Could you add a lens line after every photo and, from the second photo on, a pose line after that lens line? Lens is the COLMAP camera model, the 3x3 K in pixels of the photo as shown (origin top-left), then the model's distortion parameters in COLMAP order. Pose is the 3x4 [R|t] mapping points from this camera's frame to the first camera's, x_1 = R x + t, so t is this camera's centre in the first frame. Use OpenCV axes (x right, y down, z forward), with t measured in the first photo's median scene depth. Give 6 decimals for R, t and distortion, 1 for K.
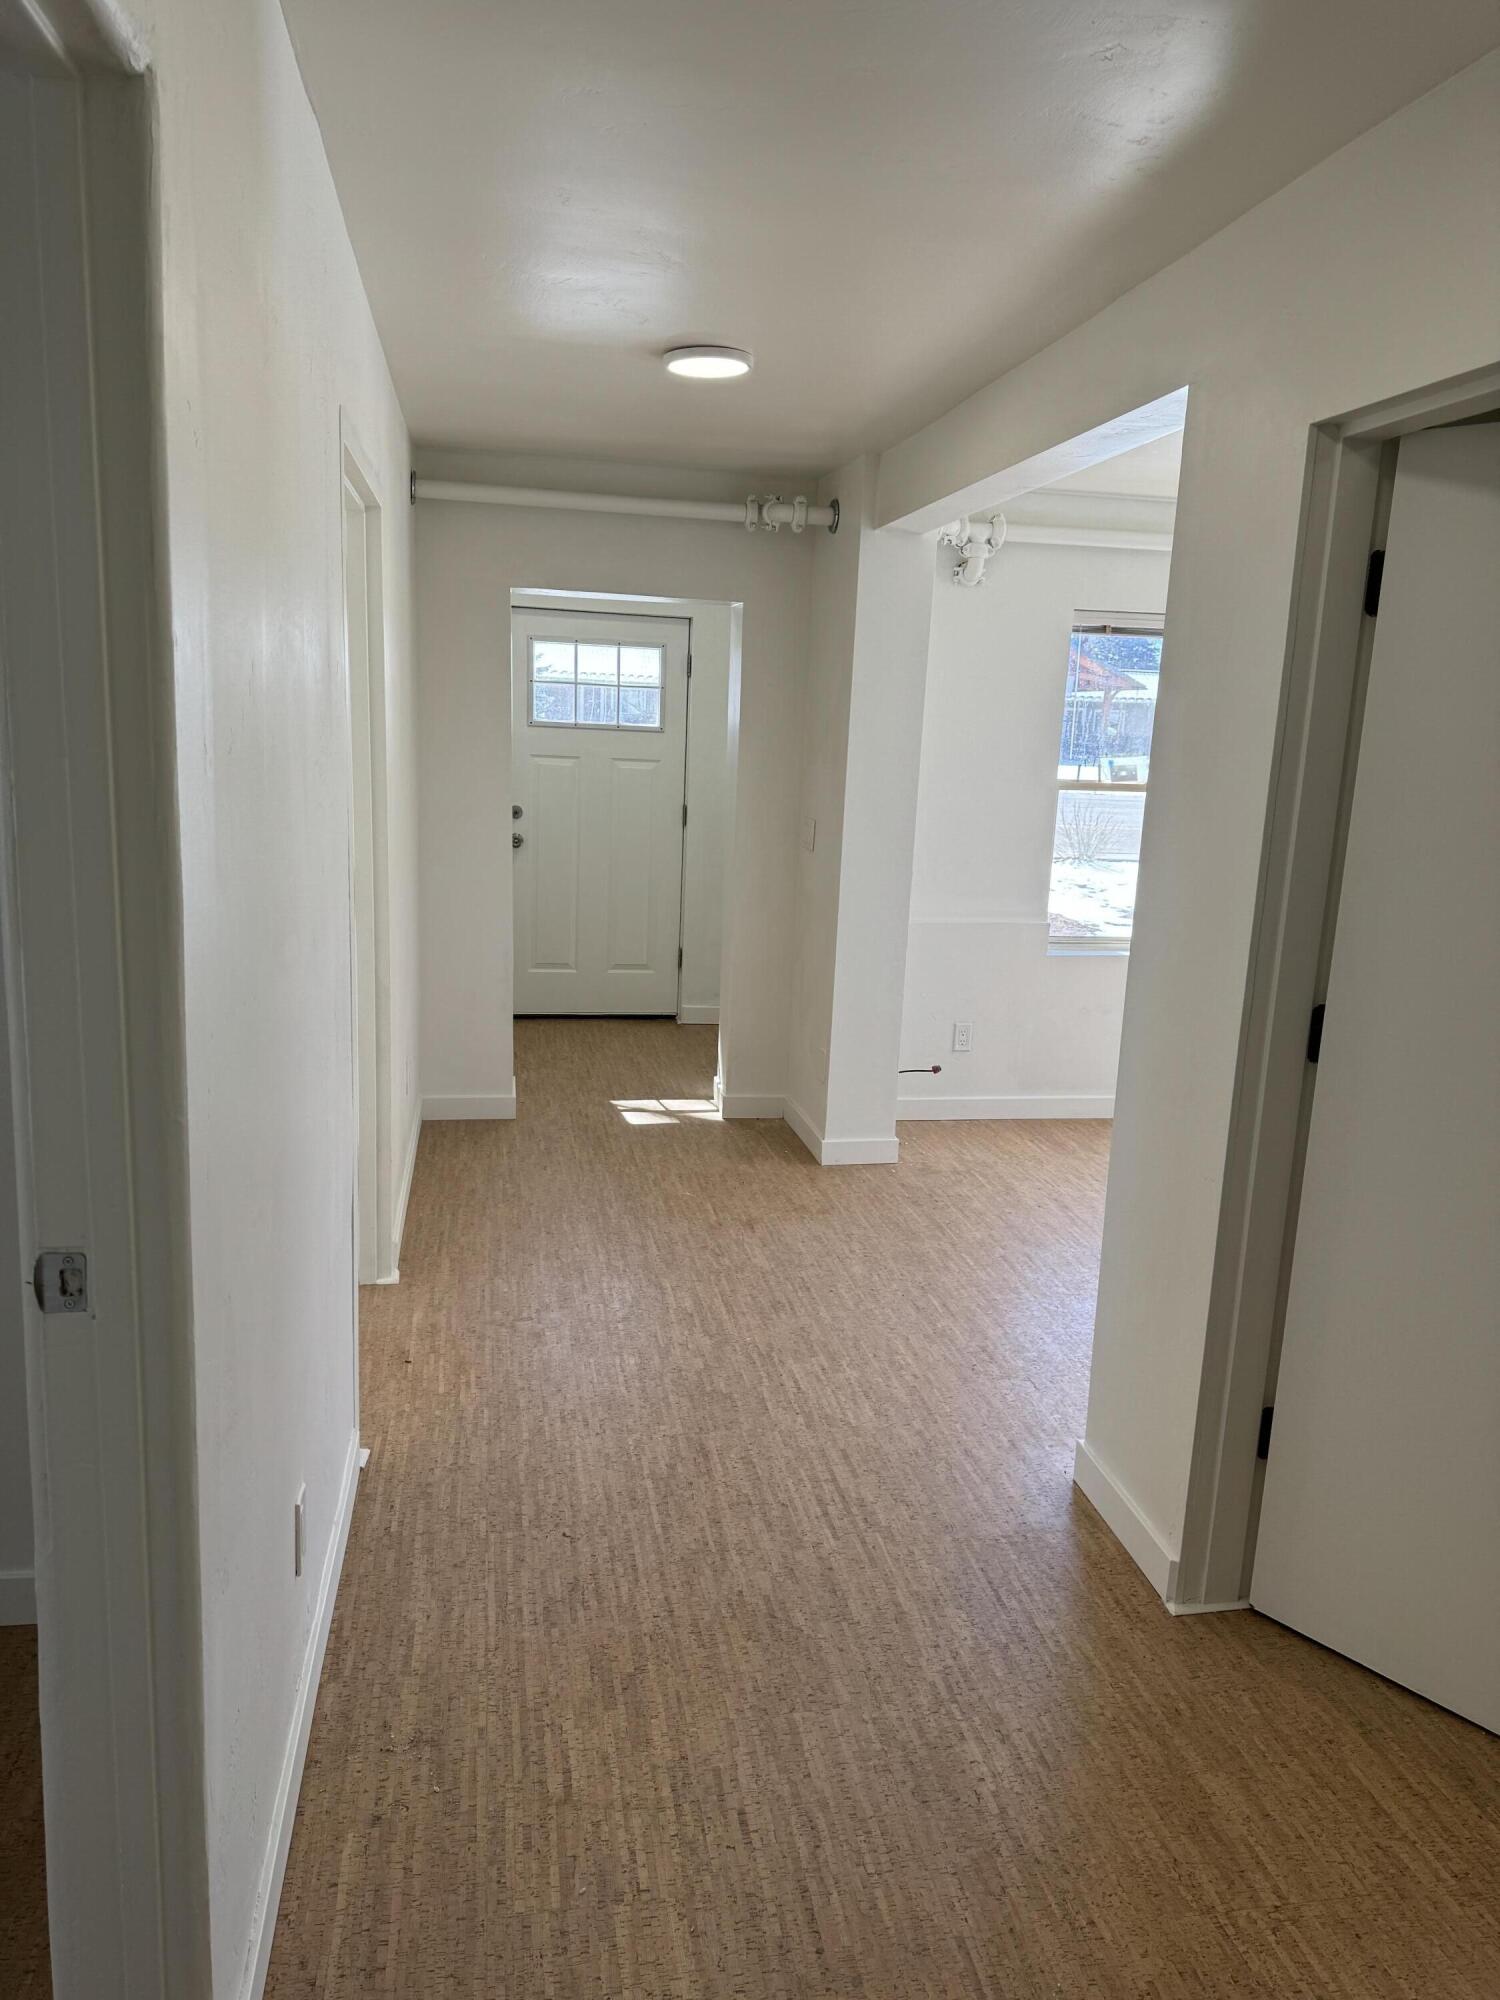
lens RADIAL K [[1400.7, 0, 750.0], [0, 1400.7, 1000.0], [0, 0, 1]] dist [0.105891, -0.185221]
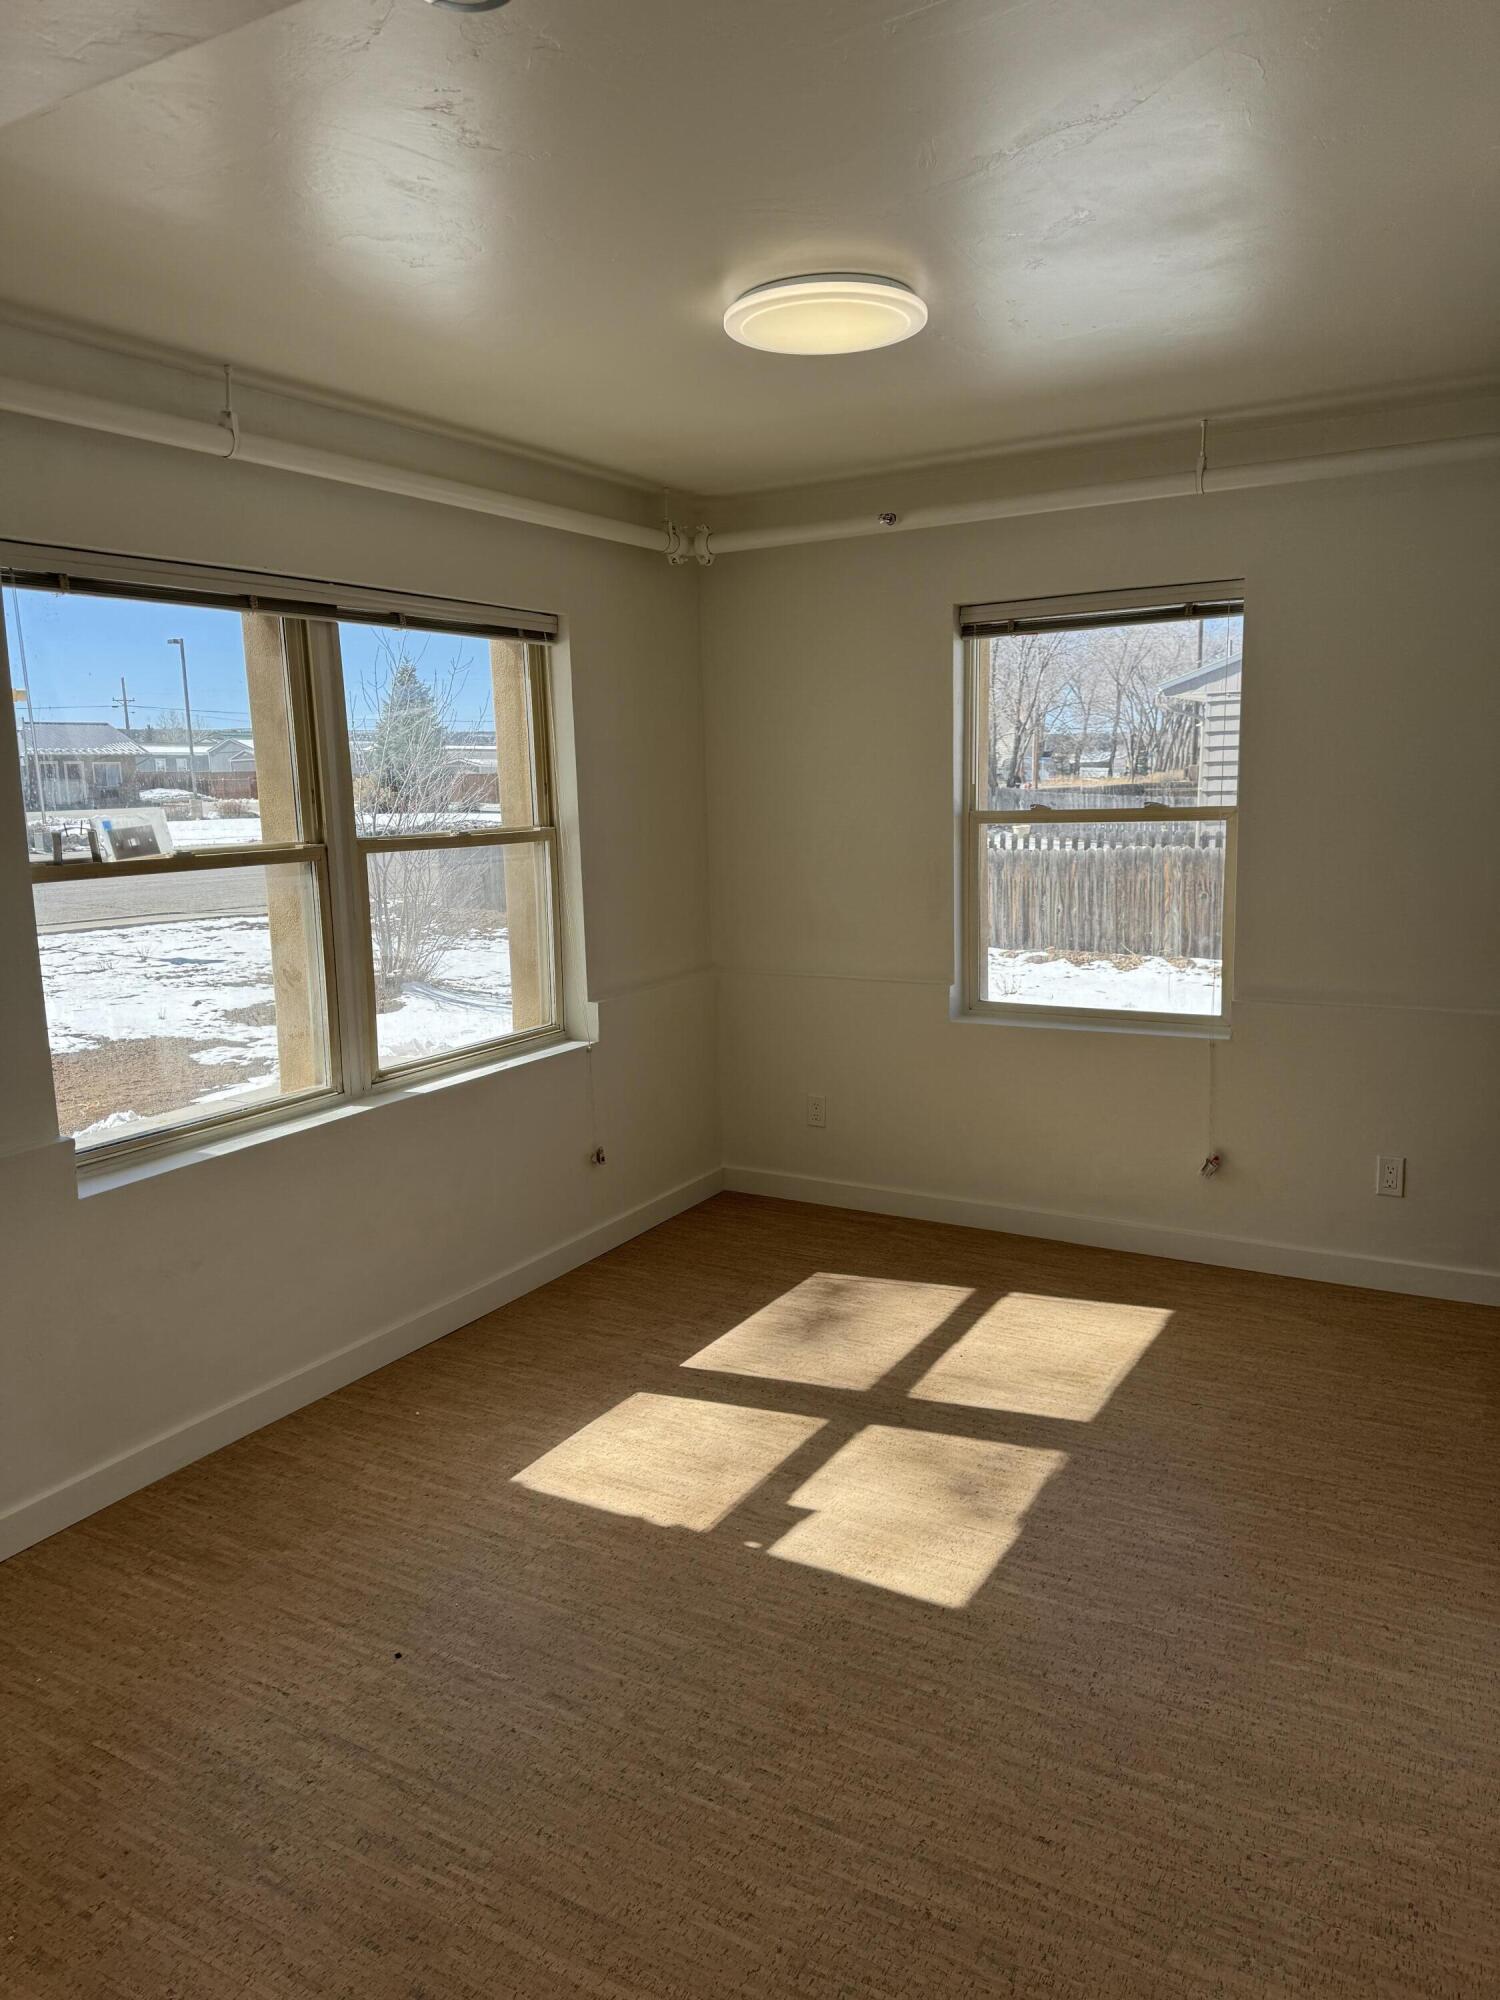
lens RADIAL K [[1415.9, 0, 750.0], [0, 1415.9, 1000.0], [0, 0, 1]] dist [-0.001469, -0.001013]
pose [[0.652135, -0.174779, 0.737681, 0.001949], [0.196998, 0.978703, 0.057732, -0.087811], [-0.732060, 0.107672, 0.672677, 0.475983]]
